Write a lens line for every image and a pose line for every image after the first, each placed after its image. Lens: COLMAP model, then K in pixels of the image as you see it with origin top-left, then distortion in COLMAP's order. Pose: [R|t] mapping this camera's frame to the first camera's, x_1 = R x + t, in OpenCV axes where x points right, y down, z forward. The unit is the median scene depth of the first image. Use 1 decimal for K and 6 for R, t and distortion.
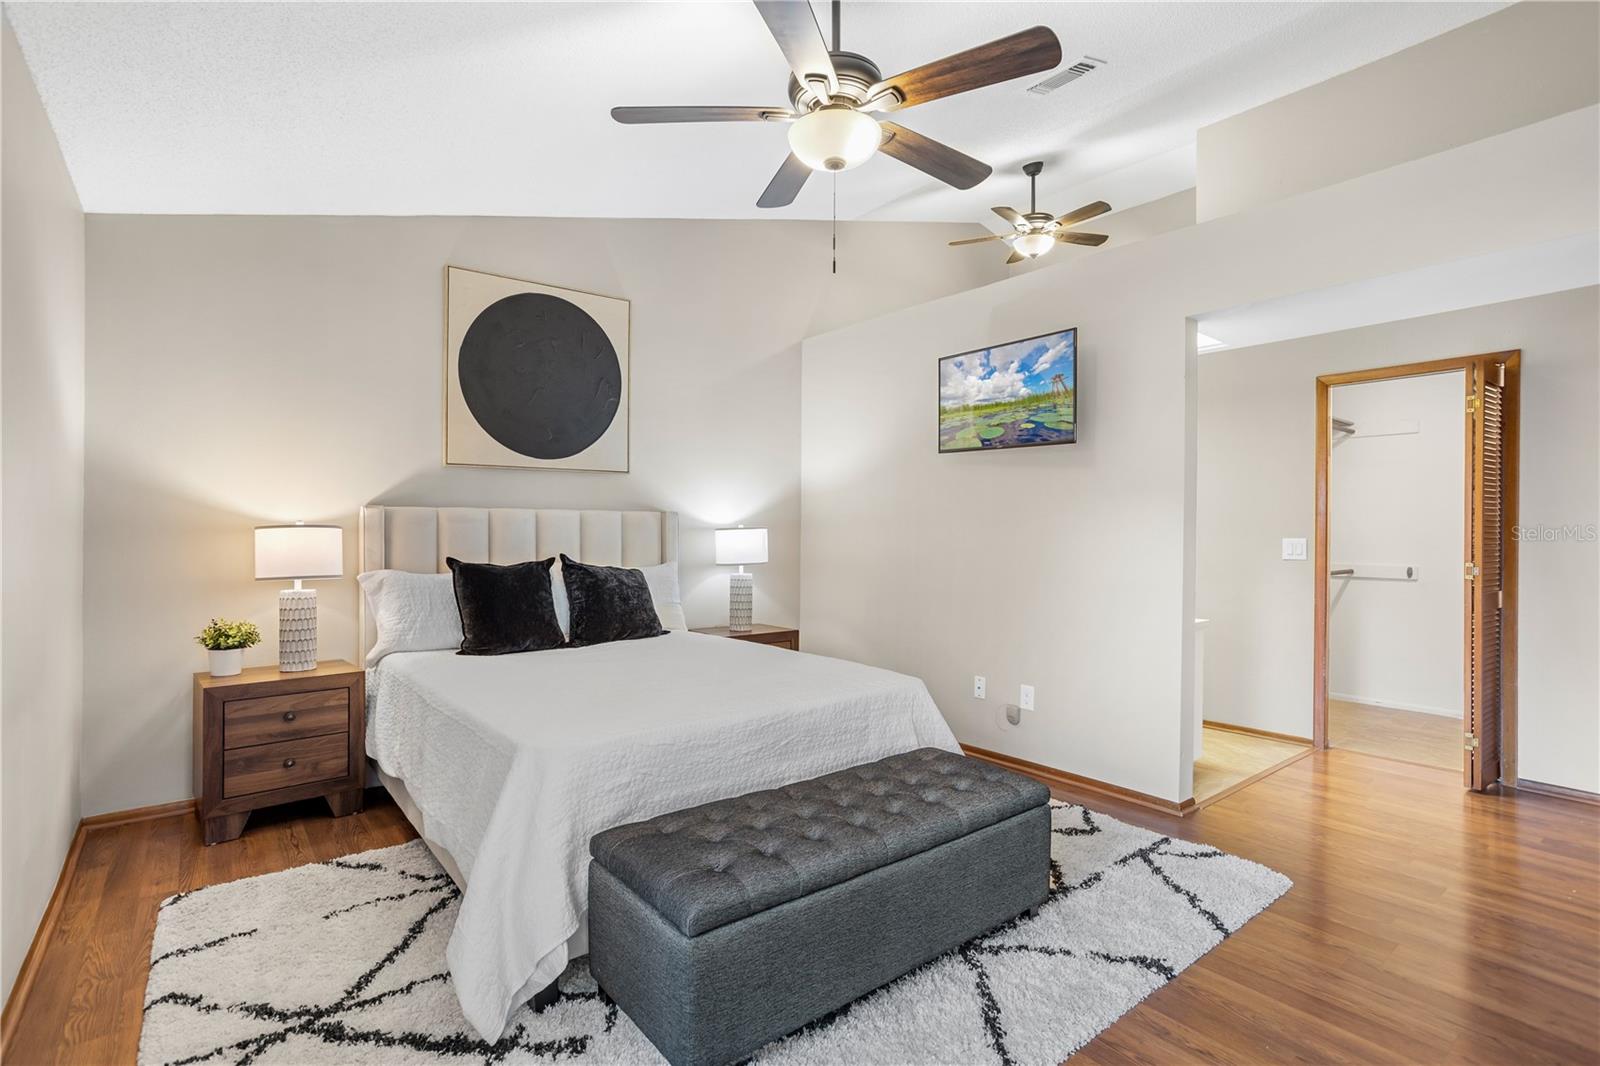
lens RADIAL K [[765.2, 0, 796.2], [0, 765.2, 530.6], [0, 0, 1]] dist [-0.035616, 0.017004]
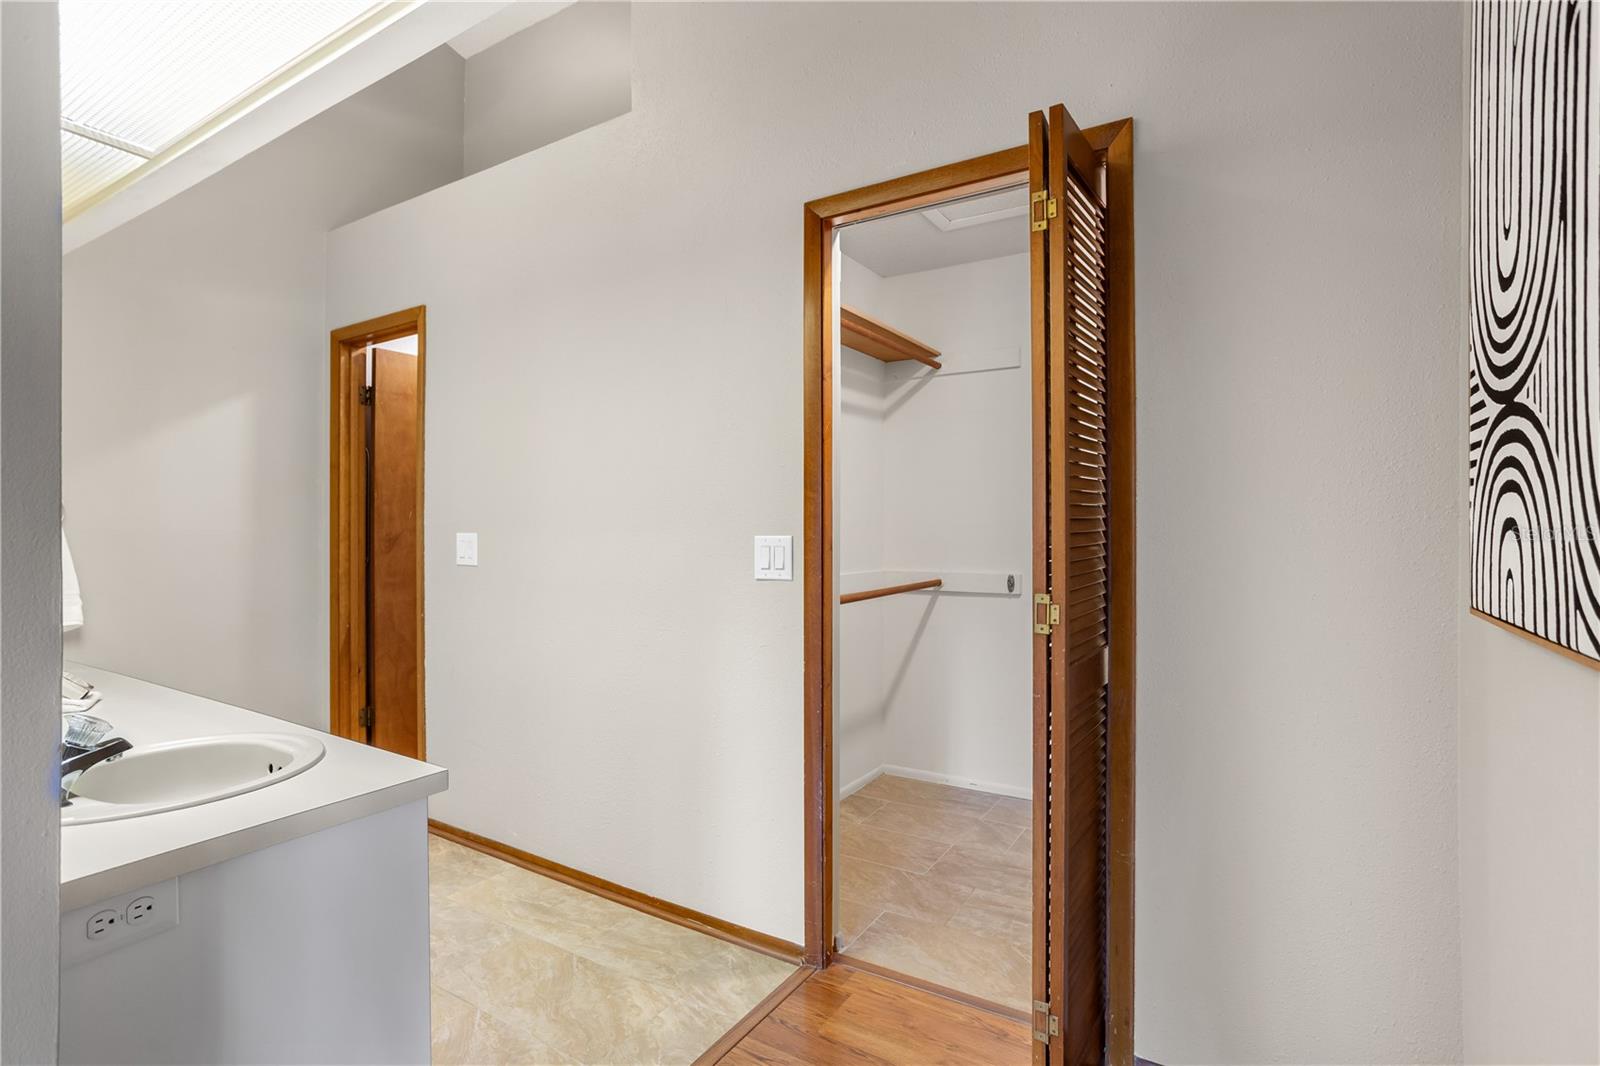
lens RADIAL K [[765.2, 0, 806.7], [0, 765.2, 519.3], [0, 0, 1]] dist [-0.035616, 0.017004]
pose [[0.943998, -0.005965, 0.329897, 0.612345], [0.007076, 0.999973, -0.002167, 0.001006], [-0.329875, 0.004380, 0.944014, 0.621650]]
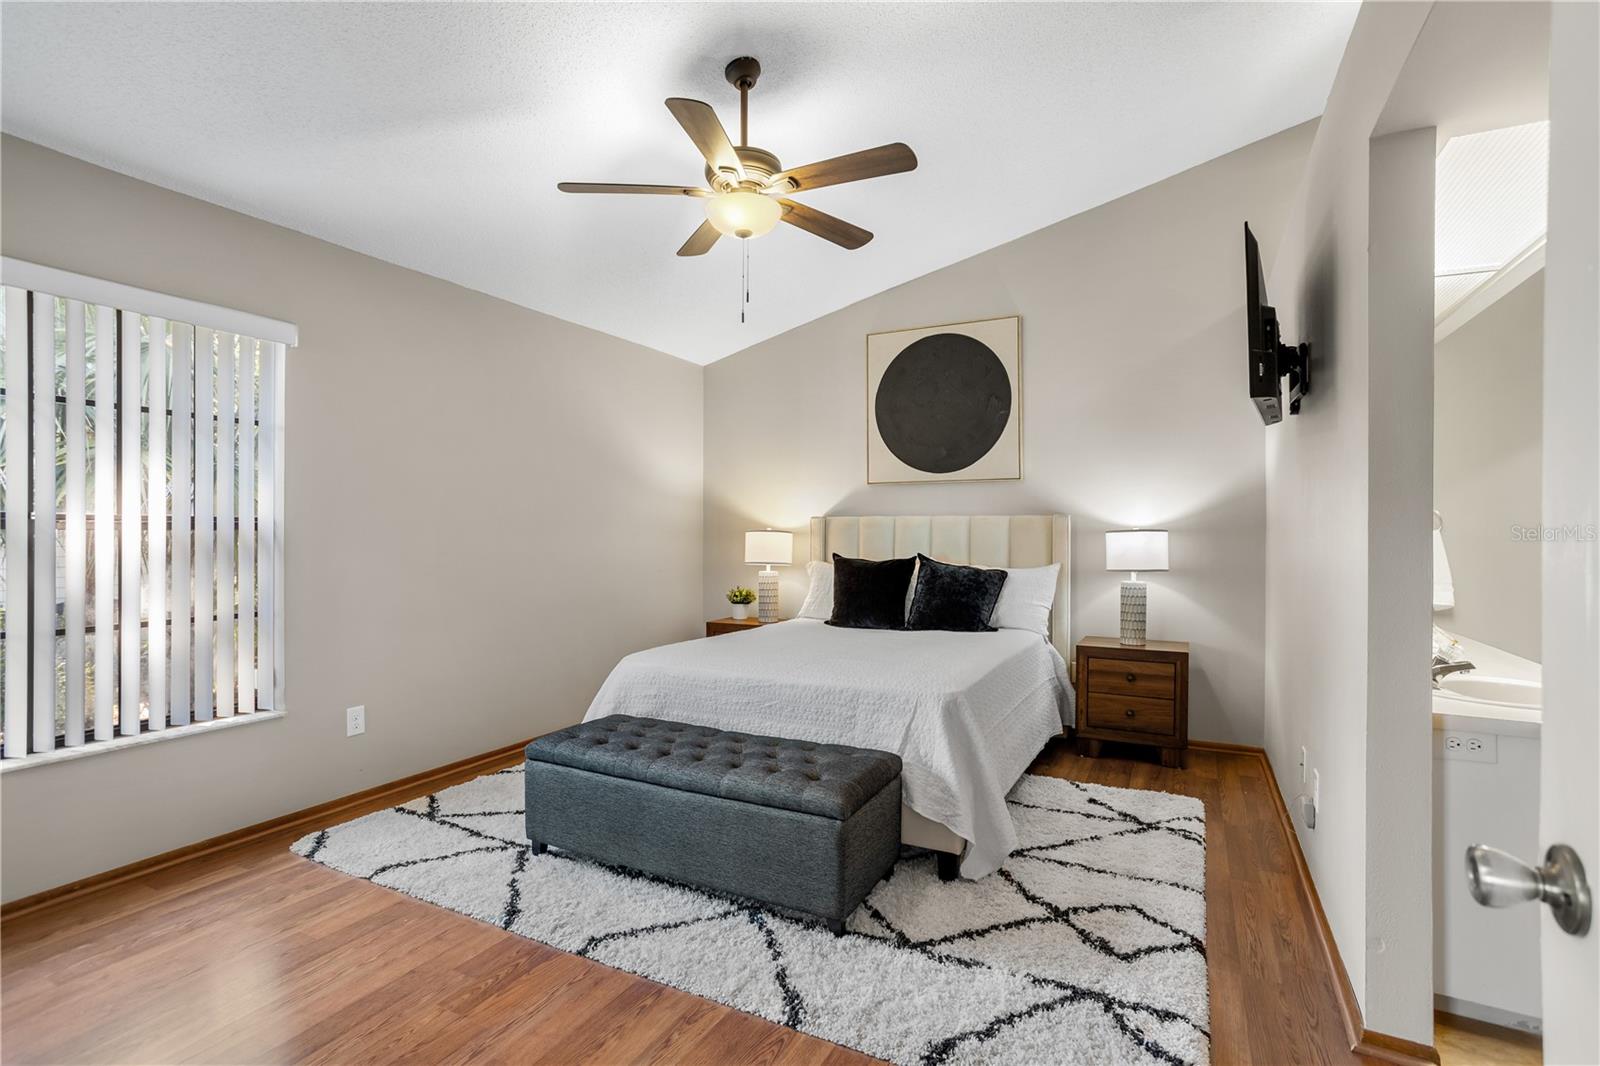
lens RADIAL K [[765.2, 0, 807.7], [0, 765.2, 524.4], [0, 0, 1]] dist [-0.035616, 0.017004]
pose [[0.416674, -0.009330, -0.909008, 0.741487], [-0.001392, 0.999940, -0.010902, -0.000432], [0.909055, 0.005808, 0.416636, 0.352908]]
